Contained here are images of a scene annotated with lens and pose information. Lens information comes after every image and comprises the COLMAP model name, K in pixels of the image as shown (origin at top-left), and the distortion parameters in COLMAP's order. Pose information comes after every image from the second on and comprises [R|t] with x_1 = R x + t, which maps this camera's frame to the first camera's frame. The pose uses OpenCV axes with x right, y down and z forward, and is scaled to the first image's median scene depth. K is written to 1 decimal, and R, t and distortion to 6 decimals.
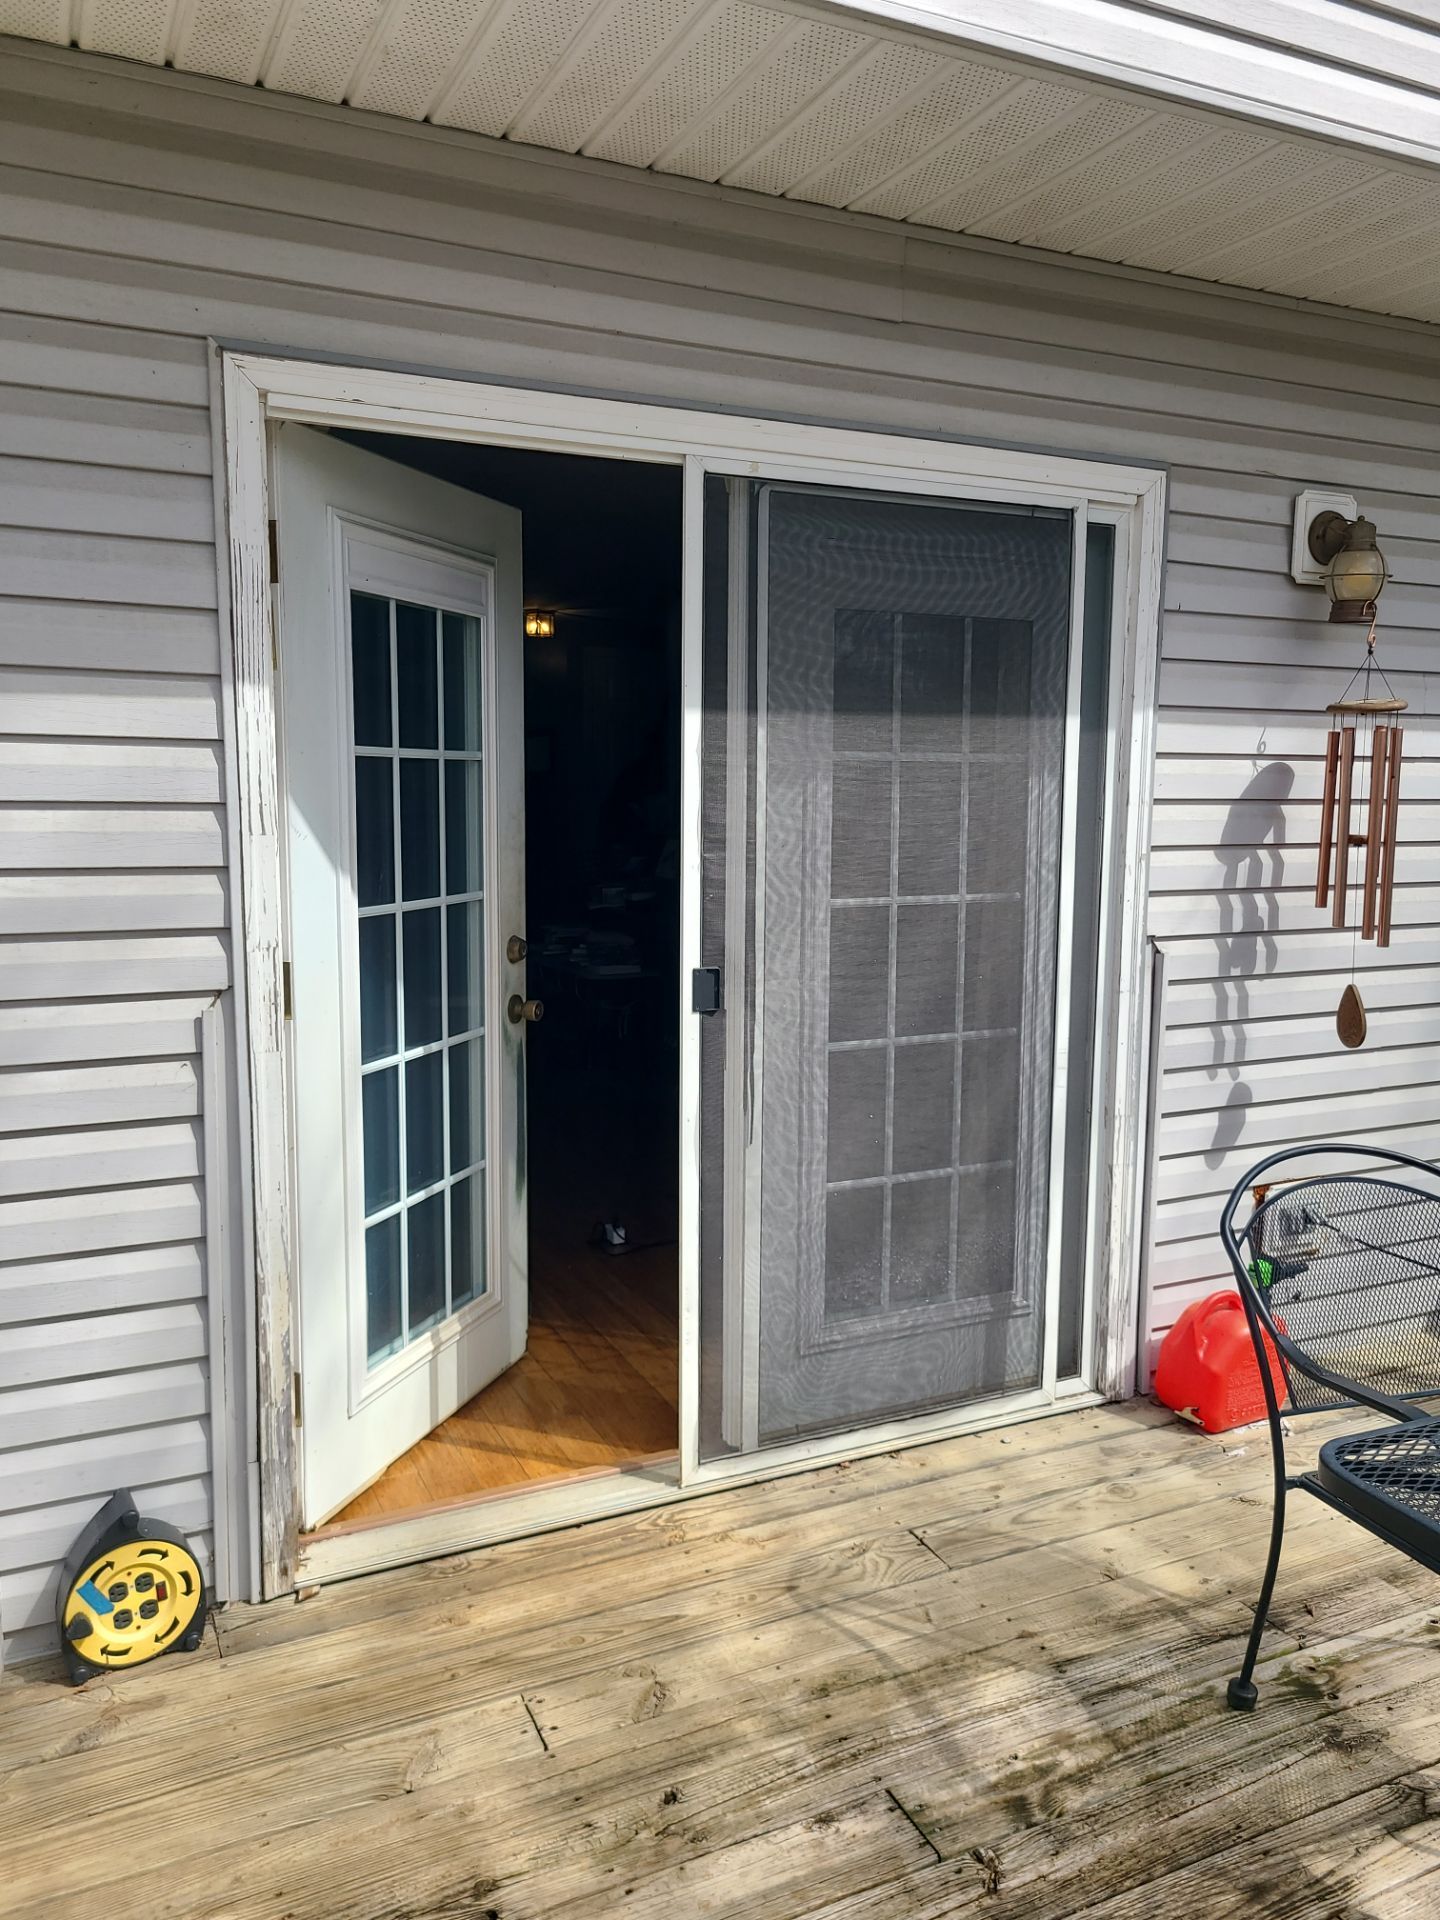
lens RADIAL K [[1439.4, 0, 720.0], [0, 1439.4, 960.0], [0, 0, 1]] dist [0.054766, 0.000084]
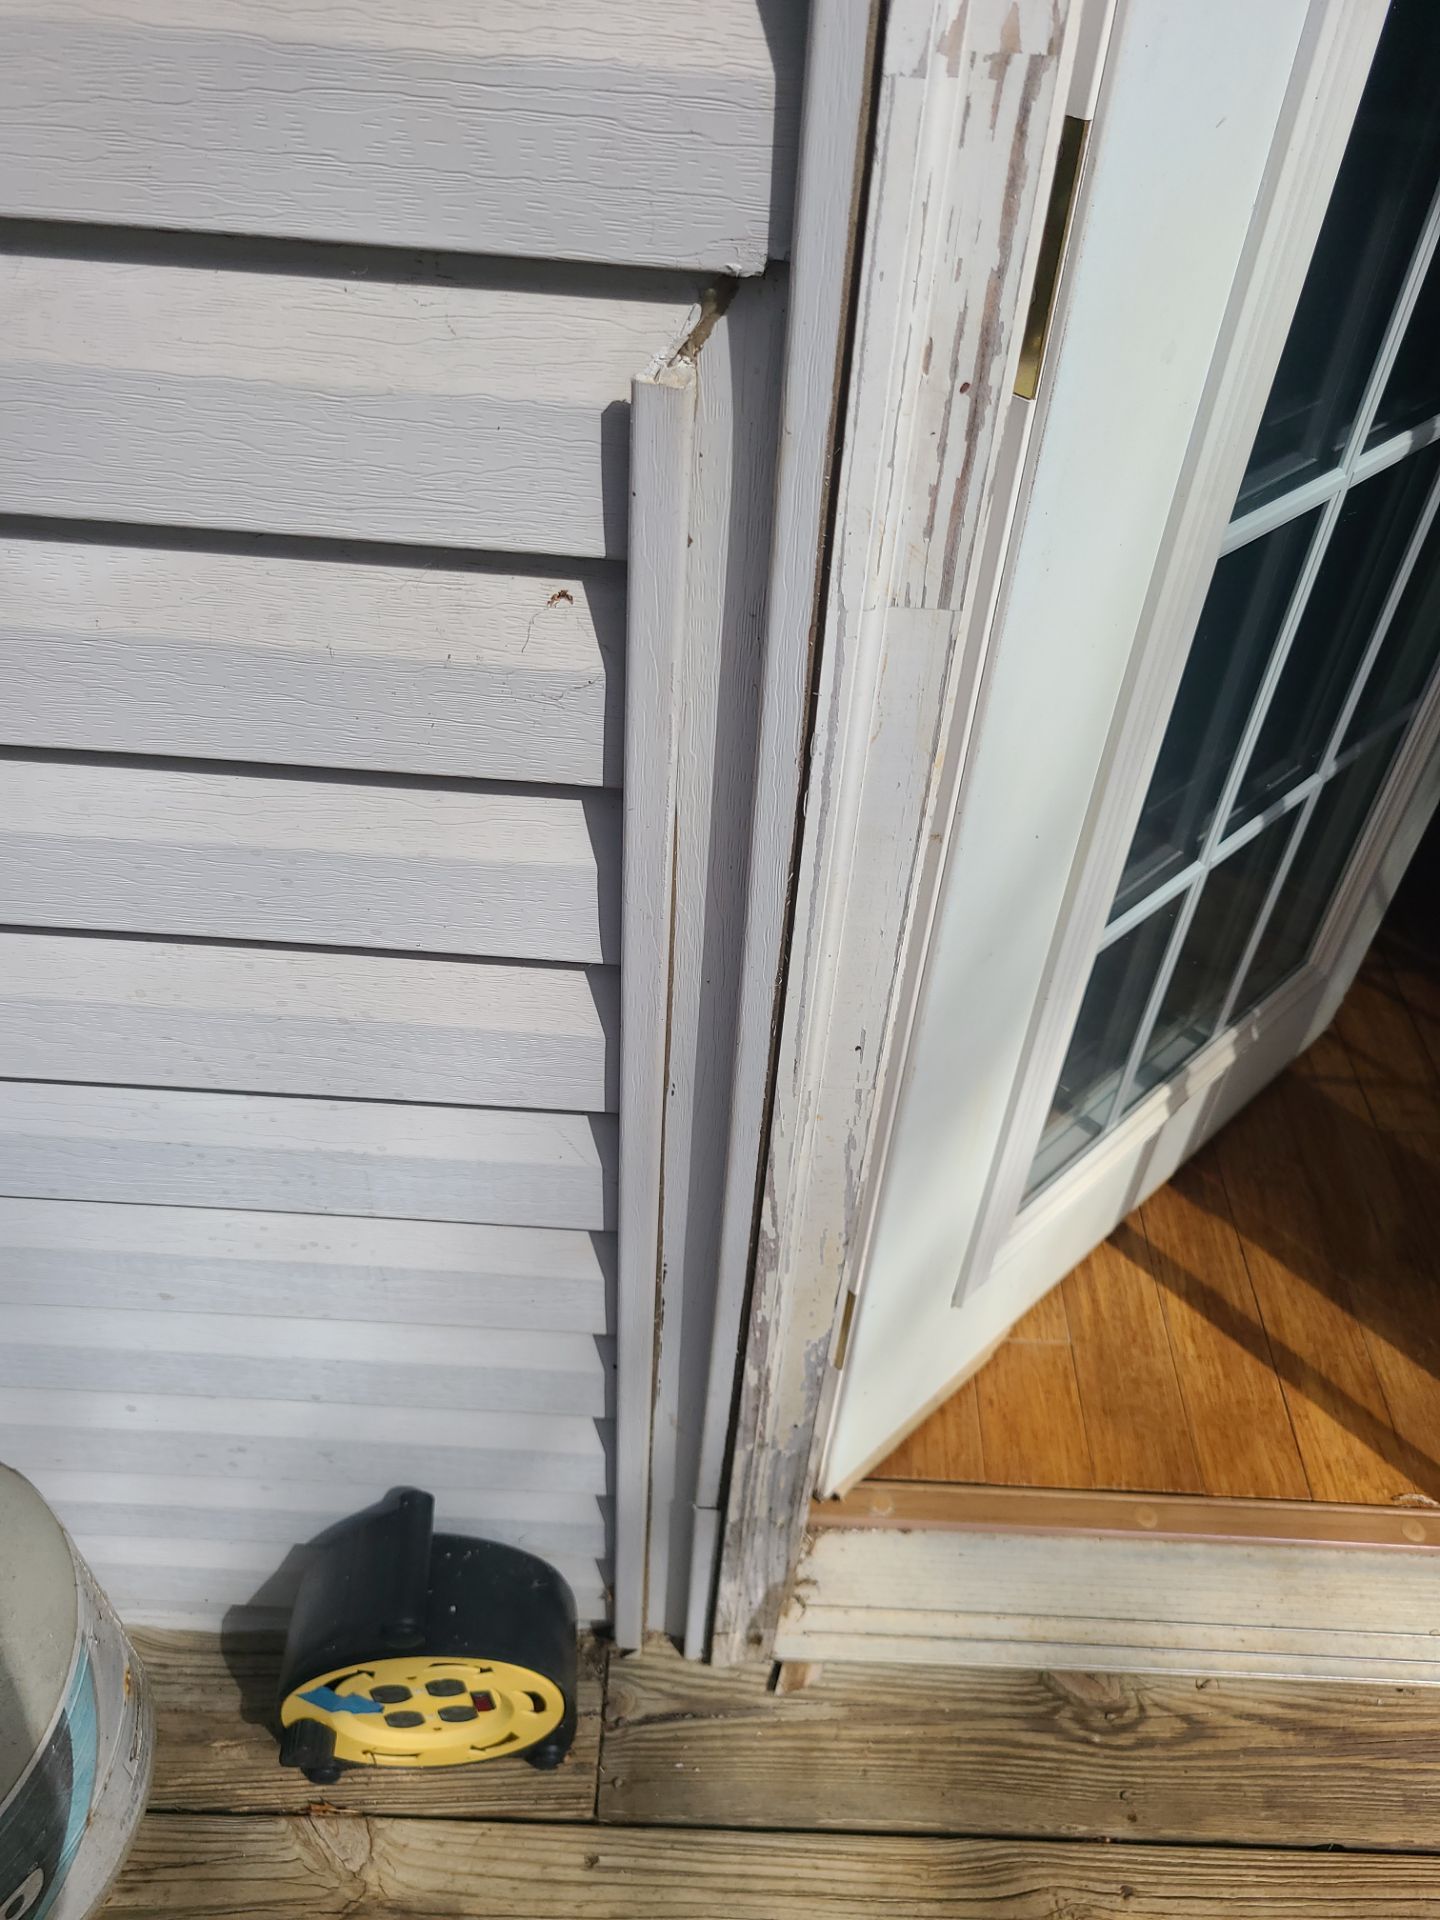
lens RADIAL K [[1425.5, 0, 720.0], [0, 1425.5, 960.0], [0, 0, 1]] dist [-0.014850, -0.001915]
pose [[0.883786, 0.343811, -0.317358, -0.233478], [-0.101136, 0.802611, 0.587866, -0.015965], [0.456830, -0.487452, 0.744108, 0.746783]]
